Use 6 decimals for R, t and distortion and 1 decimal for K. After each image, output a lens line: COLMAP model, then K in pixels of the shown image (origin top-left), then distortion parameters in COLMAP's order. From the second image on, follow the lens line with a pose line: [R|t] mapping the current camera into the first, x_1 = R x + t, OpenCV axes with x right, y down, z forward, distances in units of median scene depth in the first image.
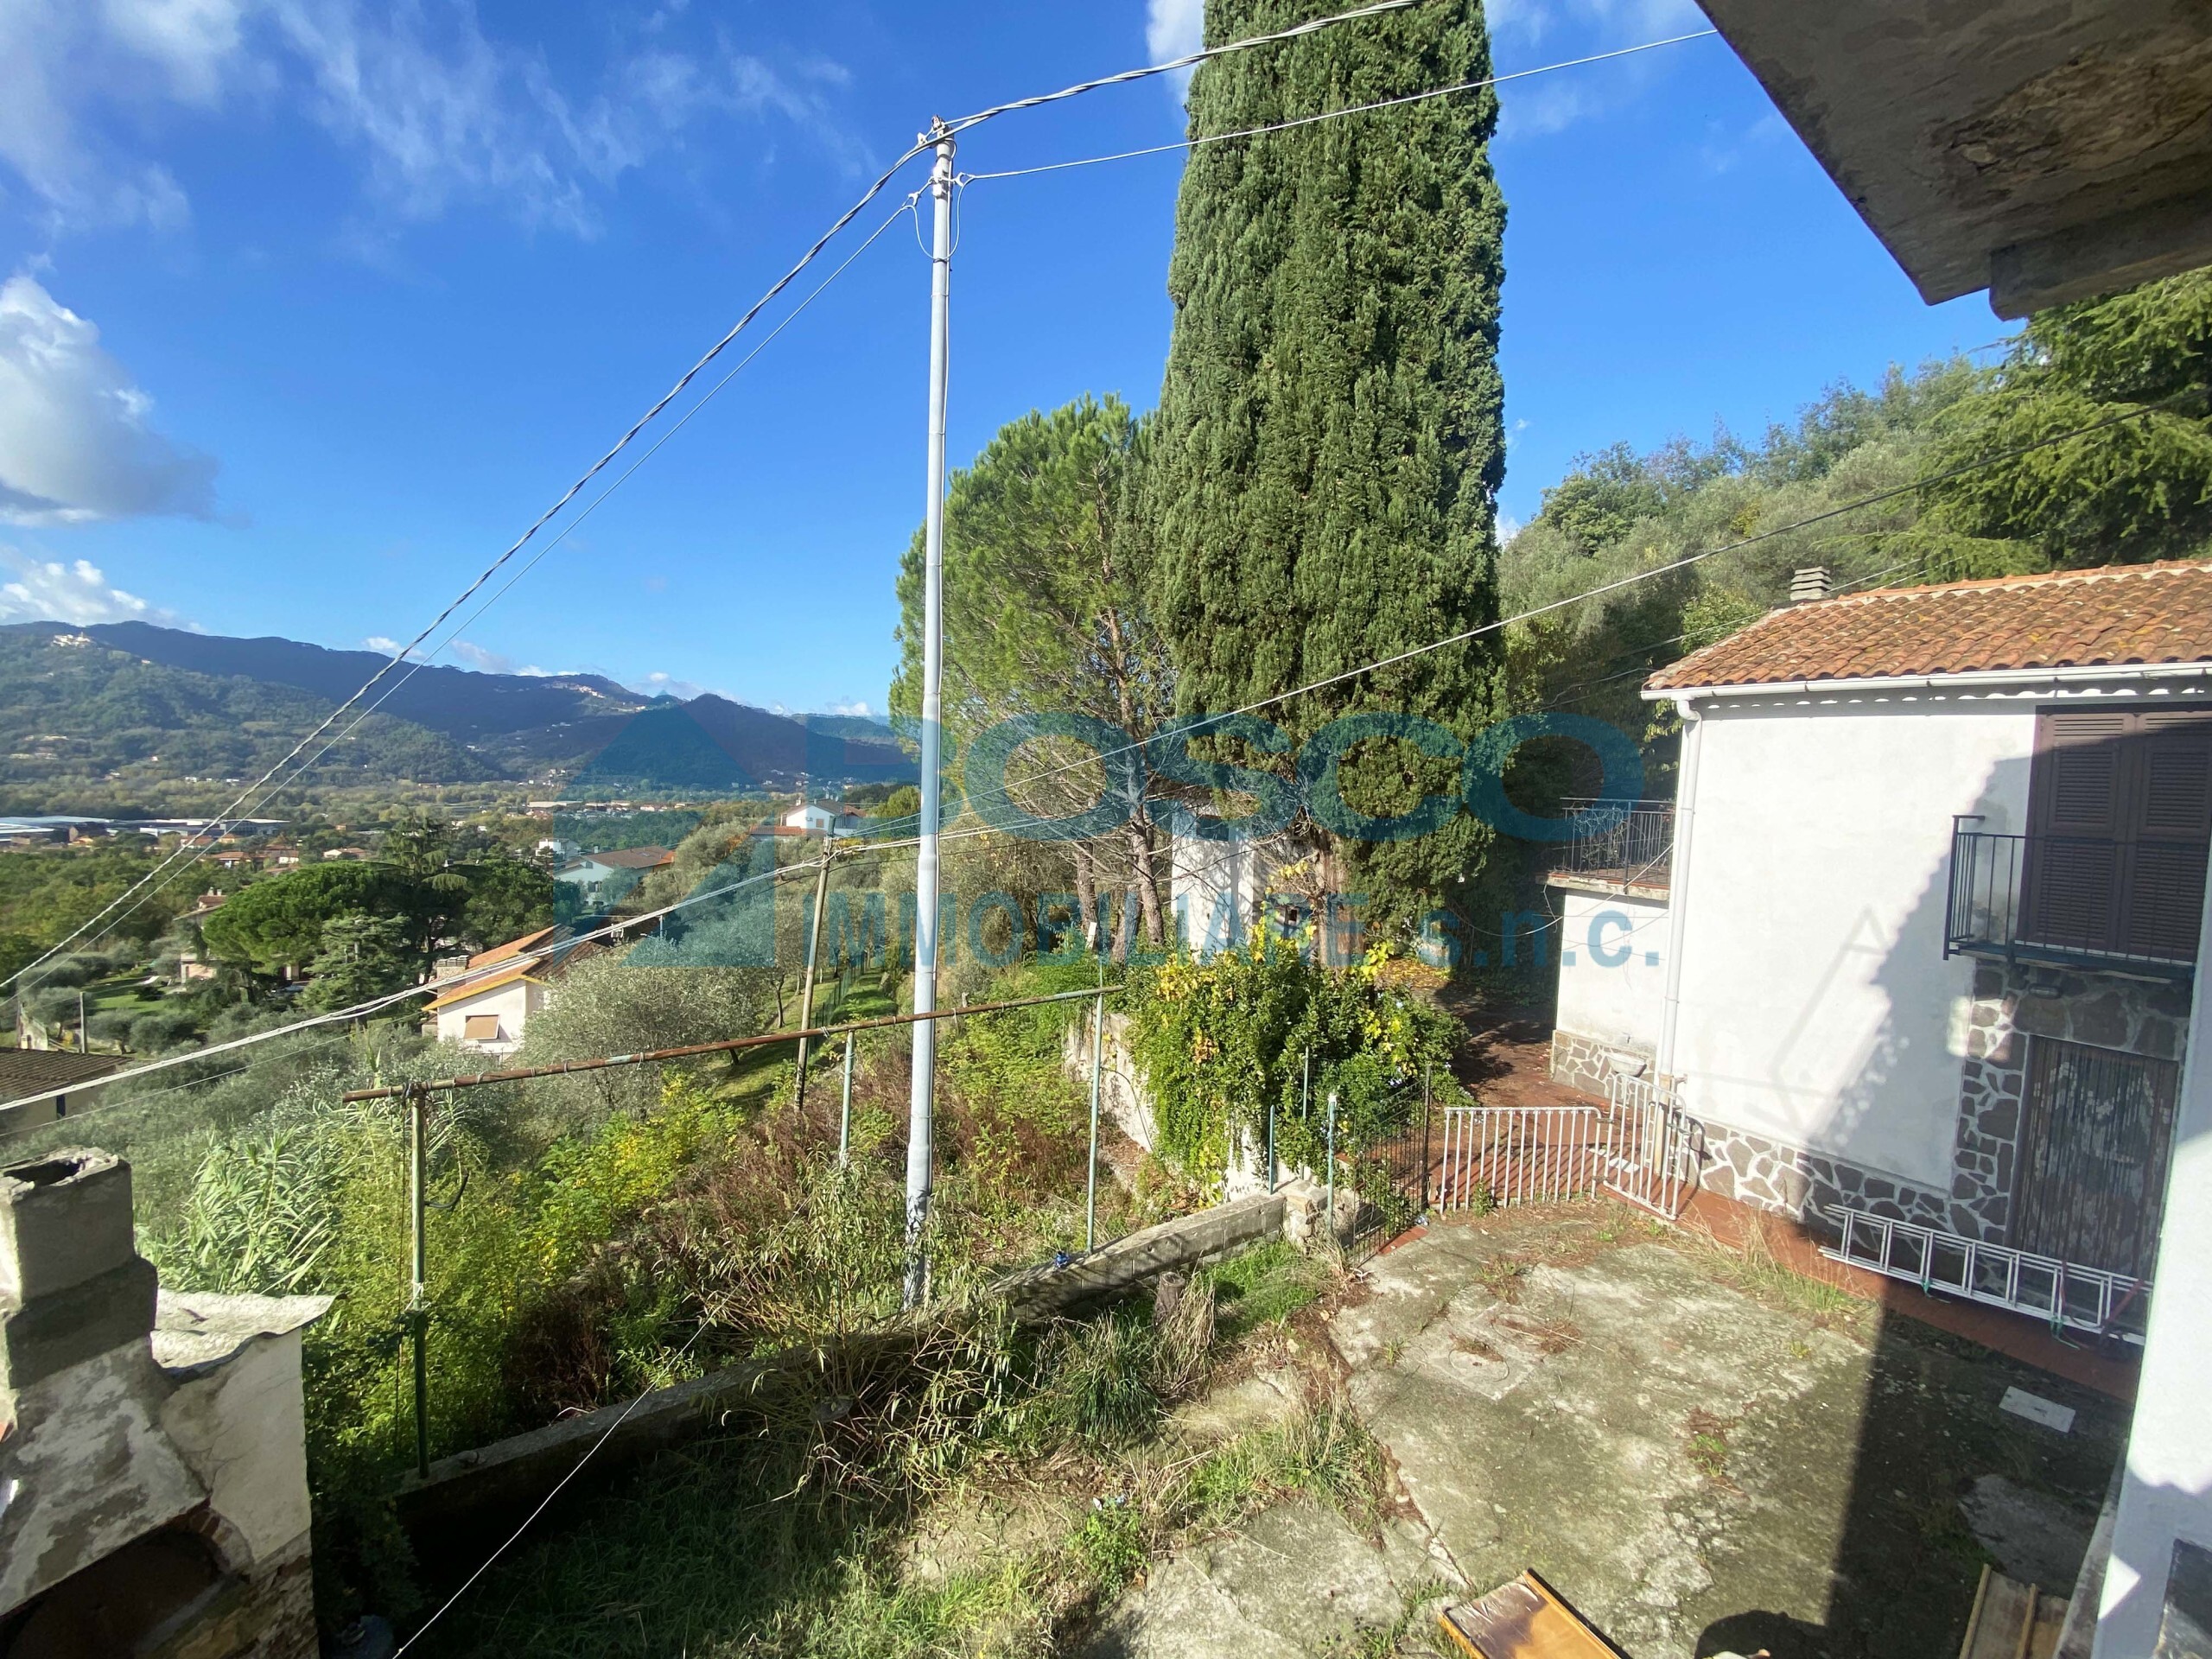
lens RADIAL K [[898.2, 0, 1107.2], [0, 898.2, 823.6], [0, 0, 1]] dist [0.019674, -0.018341]
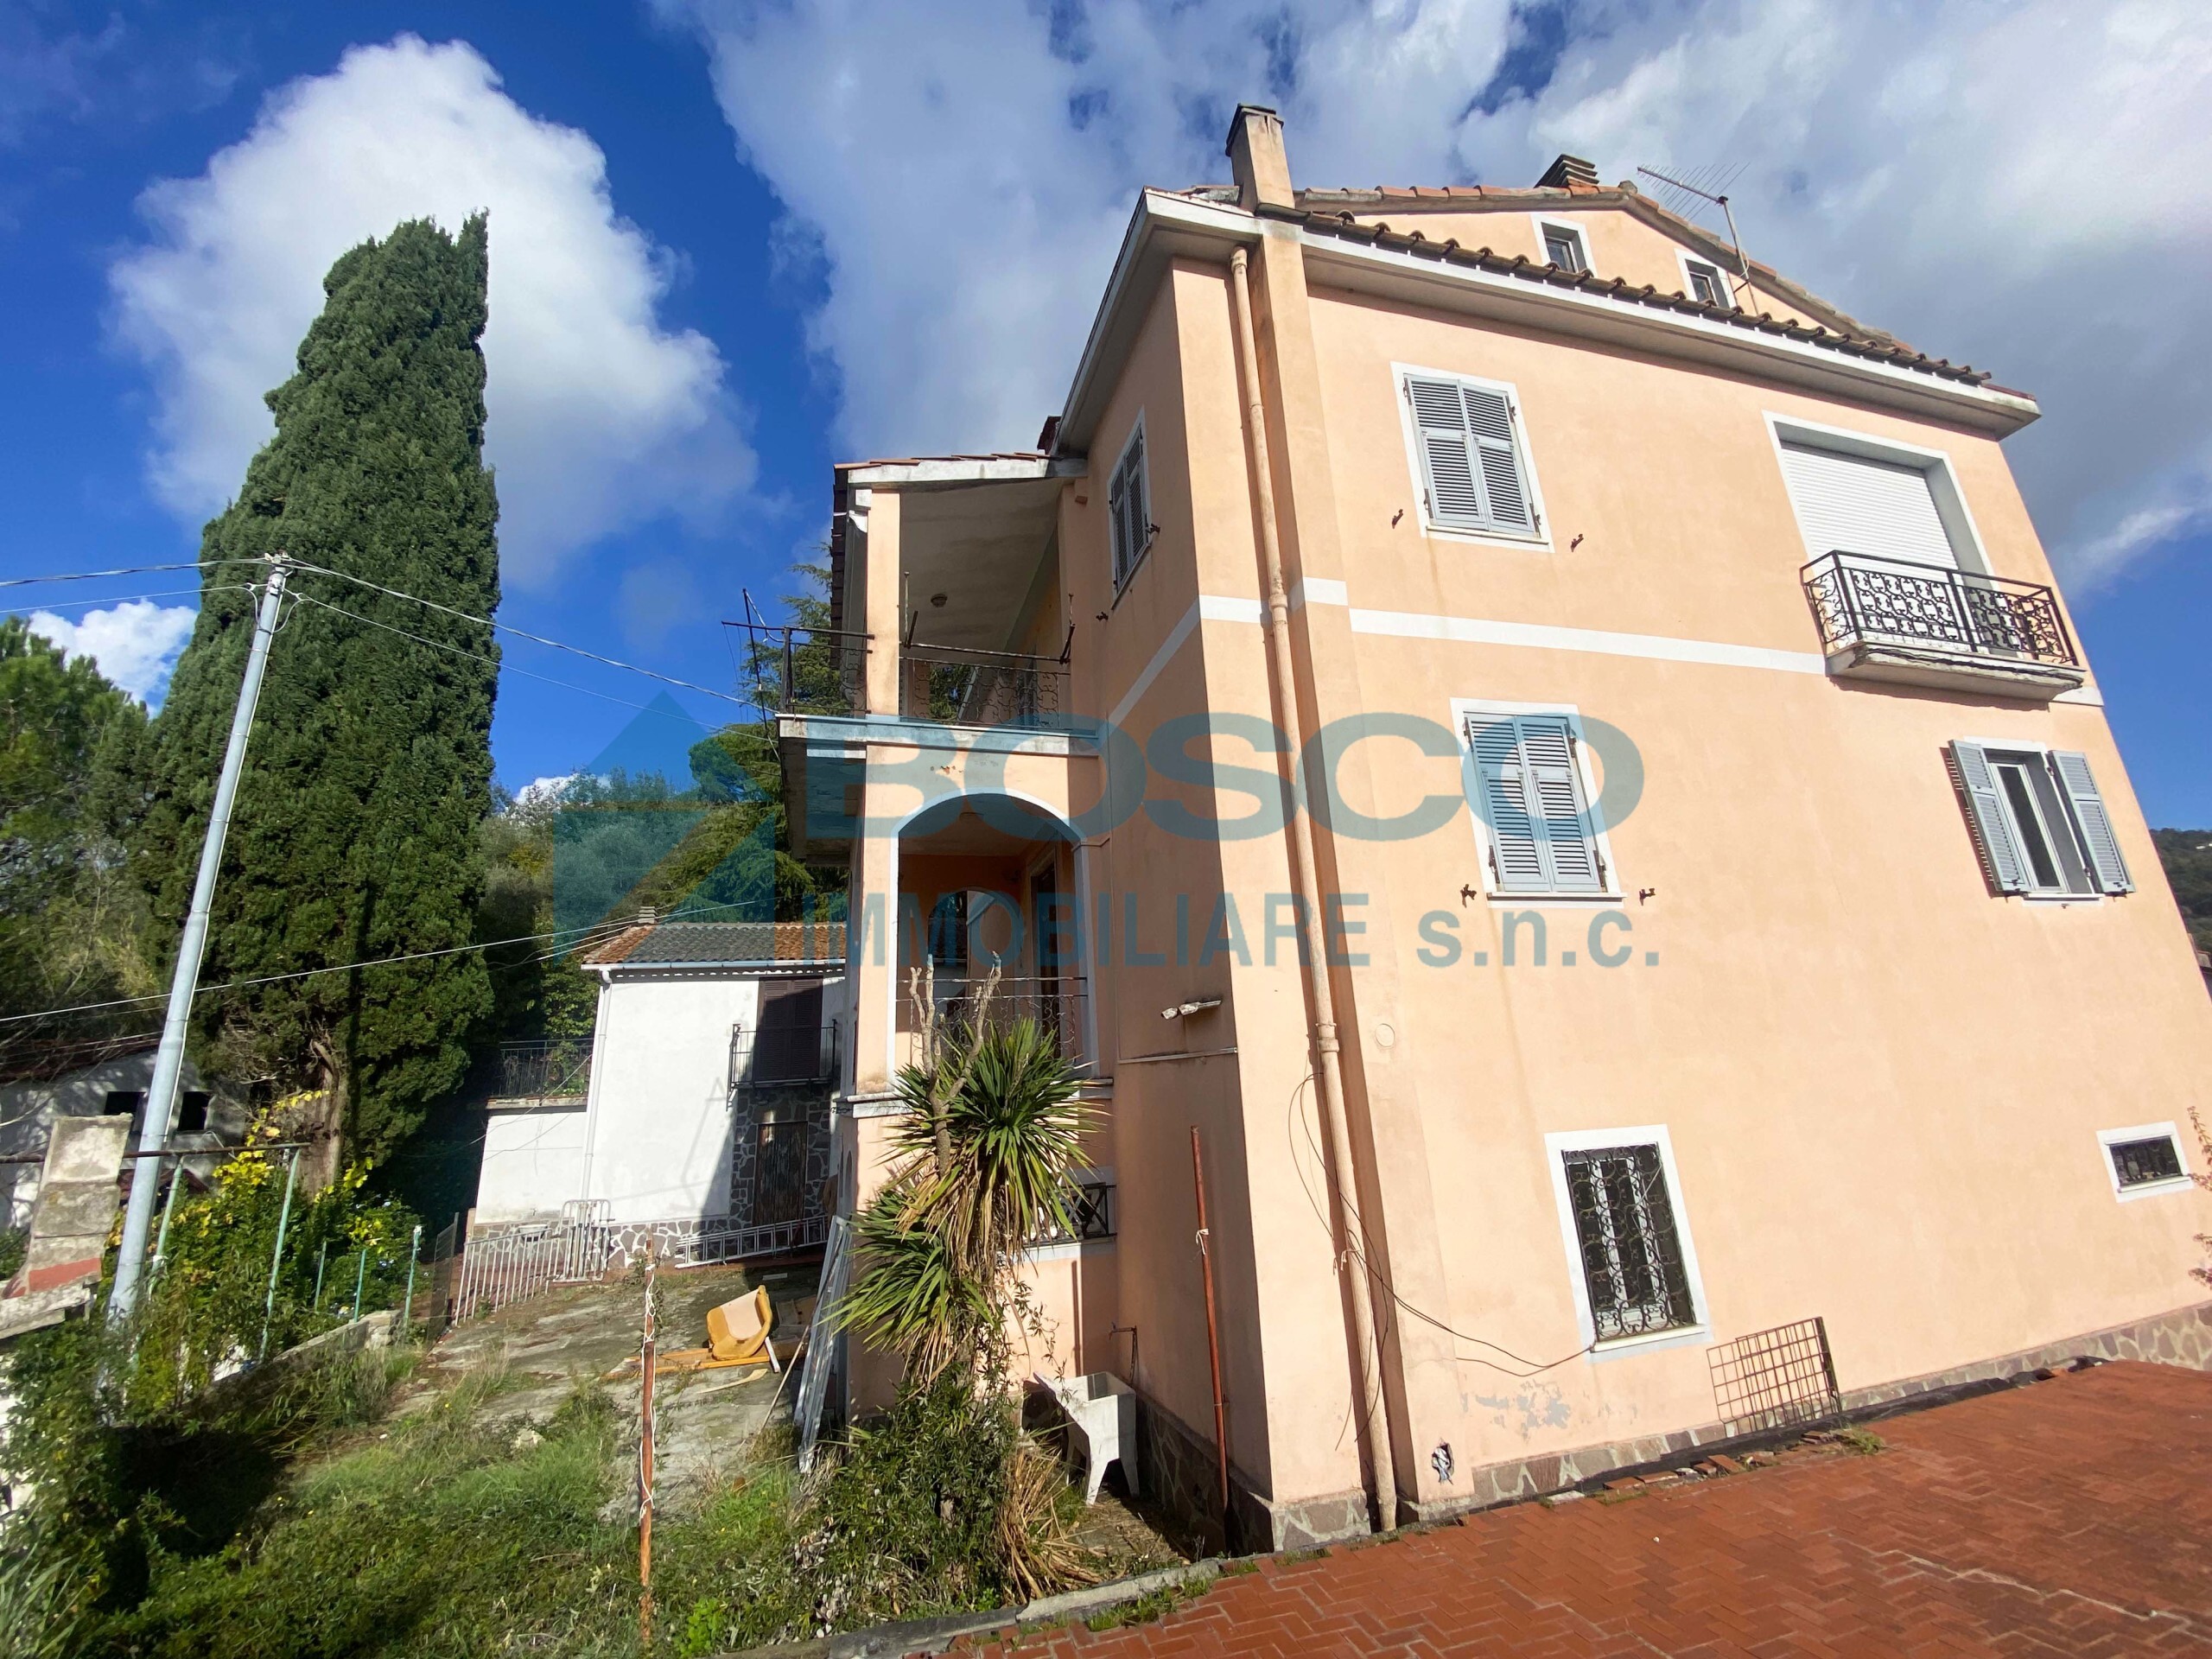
lens RADIAL K [[898.2, 0, 1095.4], [0, 898.2, 823.8], [0, 0, 1]] dist [0.019674, -0.018341]
pose [[0.334666, 0.216230, 0.917193, -0.651923], [0.113338, 0.957016, -0.266973, 0.151109], [-0.935496, 0.193299, 0.295774, -0.425529]]
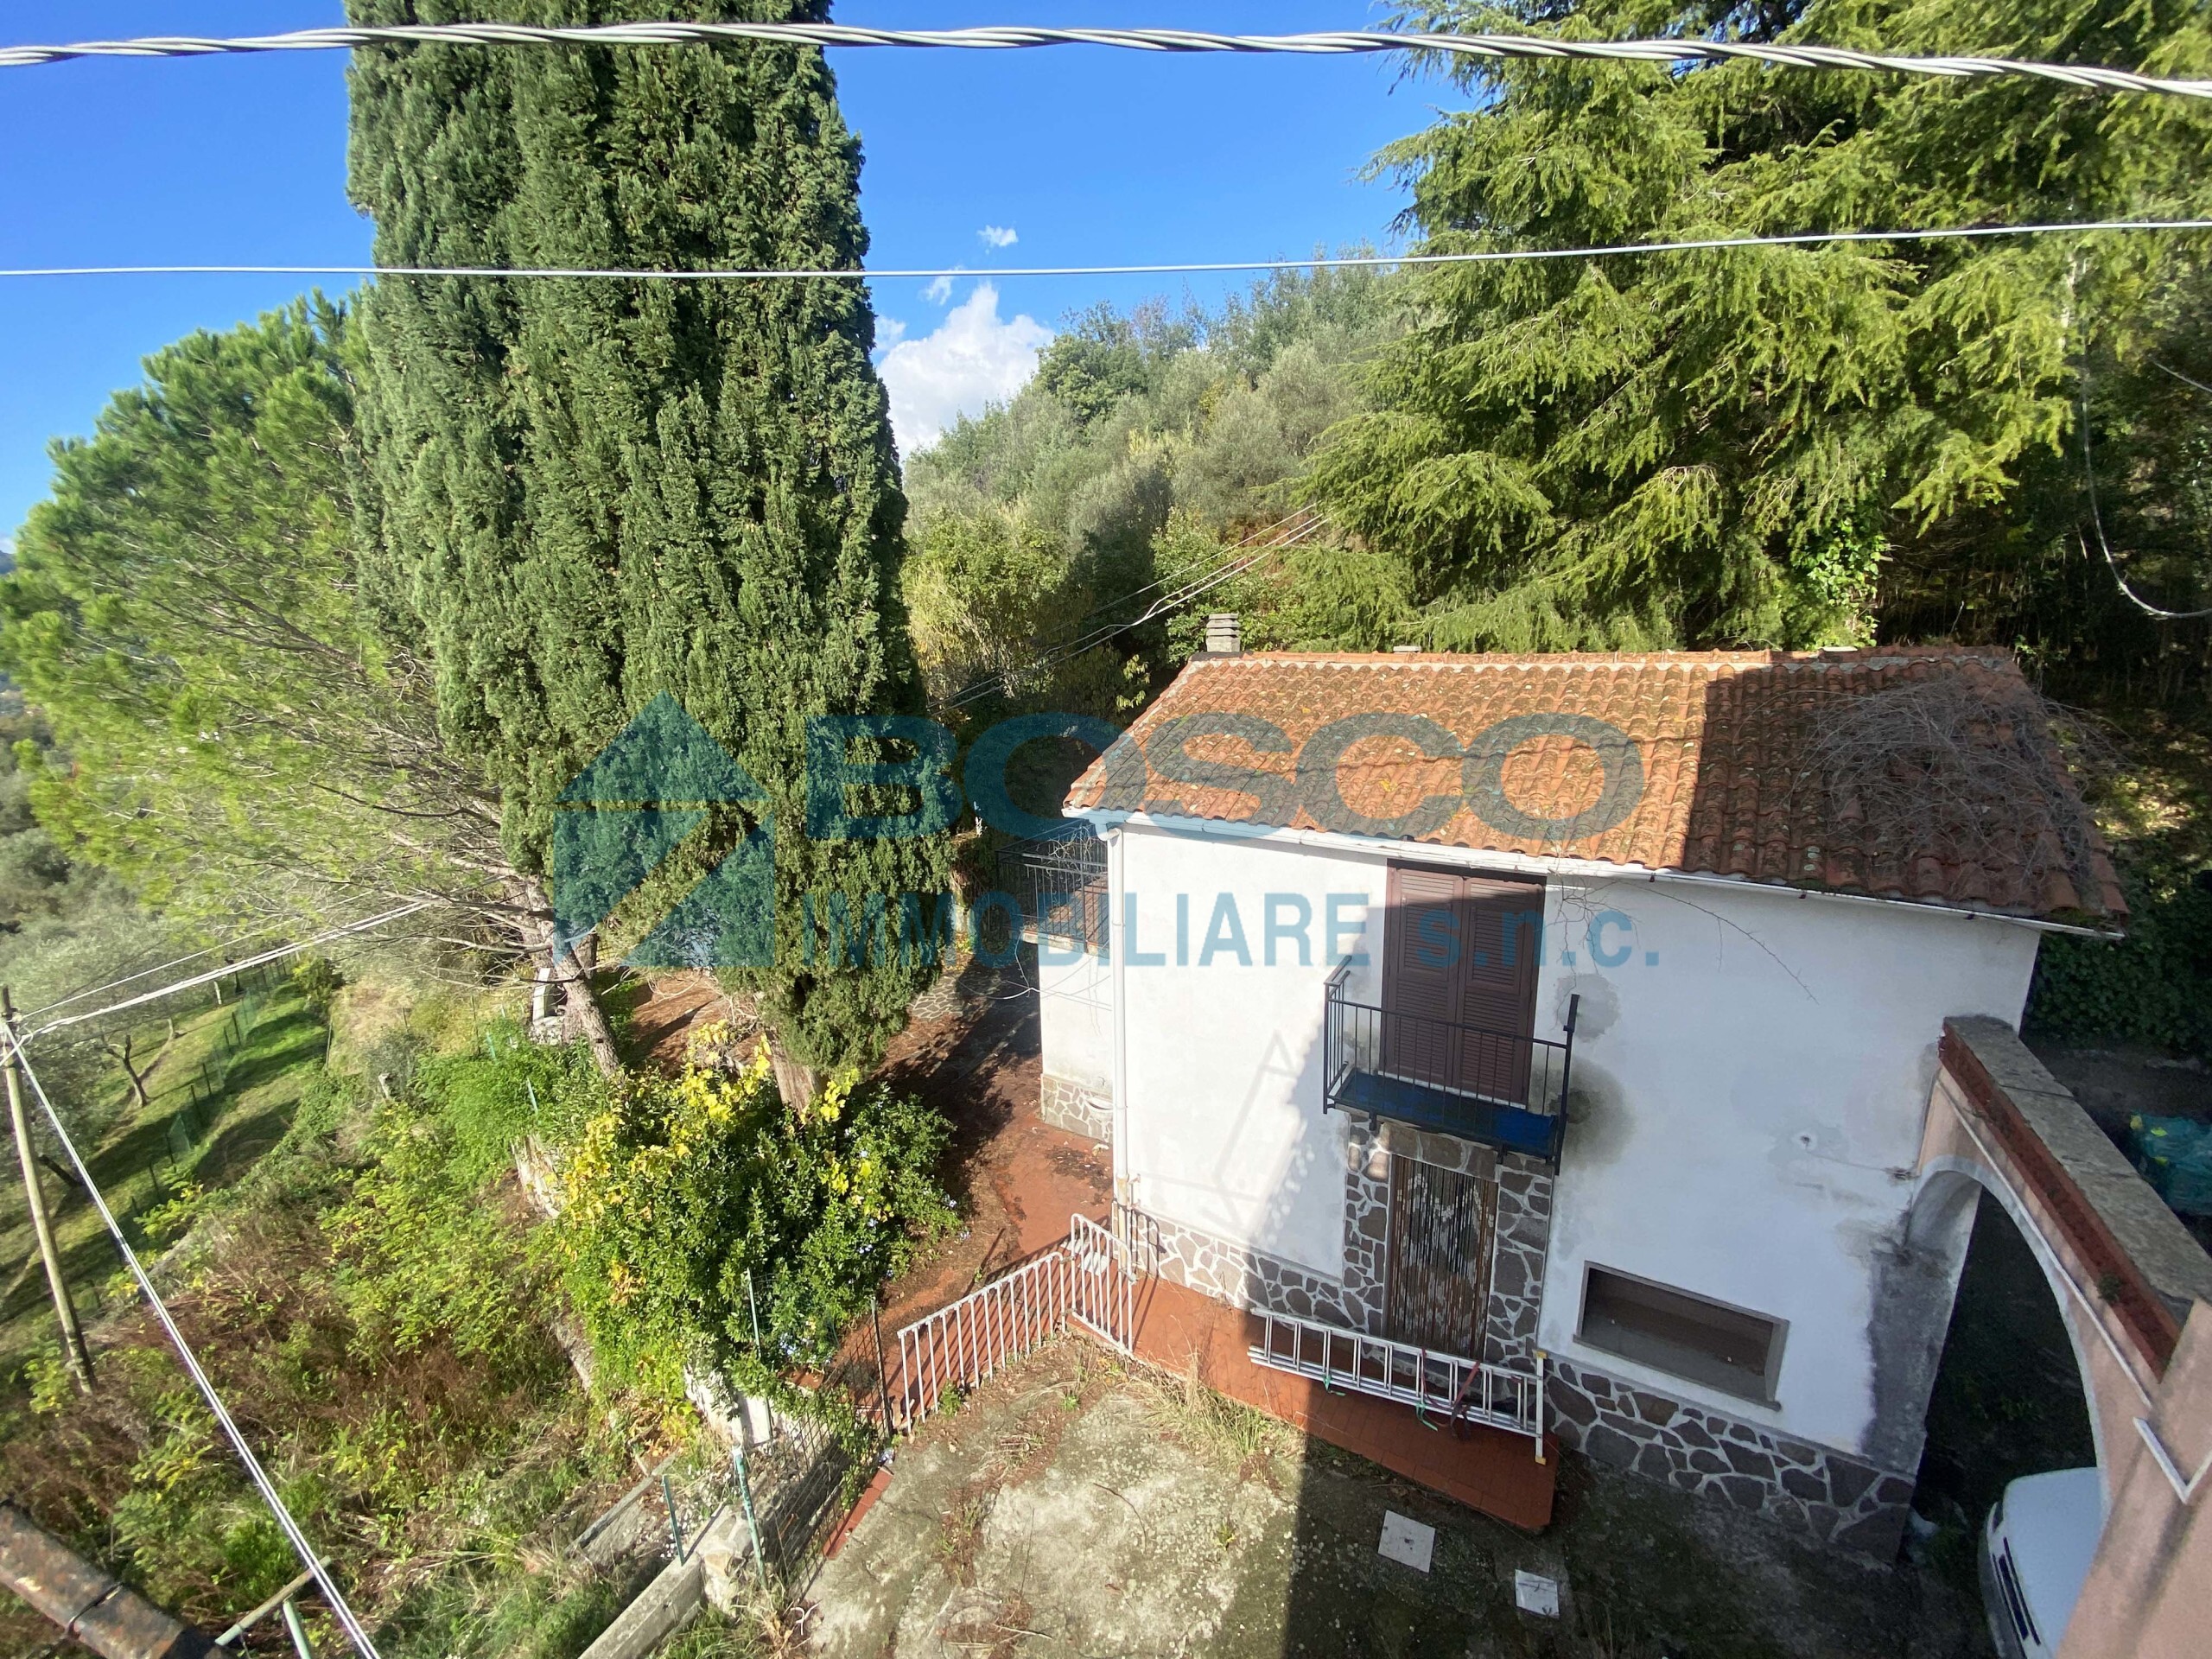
lens RADIAL K [[898.2, 0, 1108.2], [0, 898.2, 824.6], [0, 0, 1]] dist [0.019674, -0.018341]
pose [[0.887655, -0.168397, 0.428615, 0.226845], [0.087063, 0.975324, 0.202886, -0.284157], [-0.452204, -0.142776, 0.880413, 0.176811]]
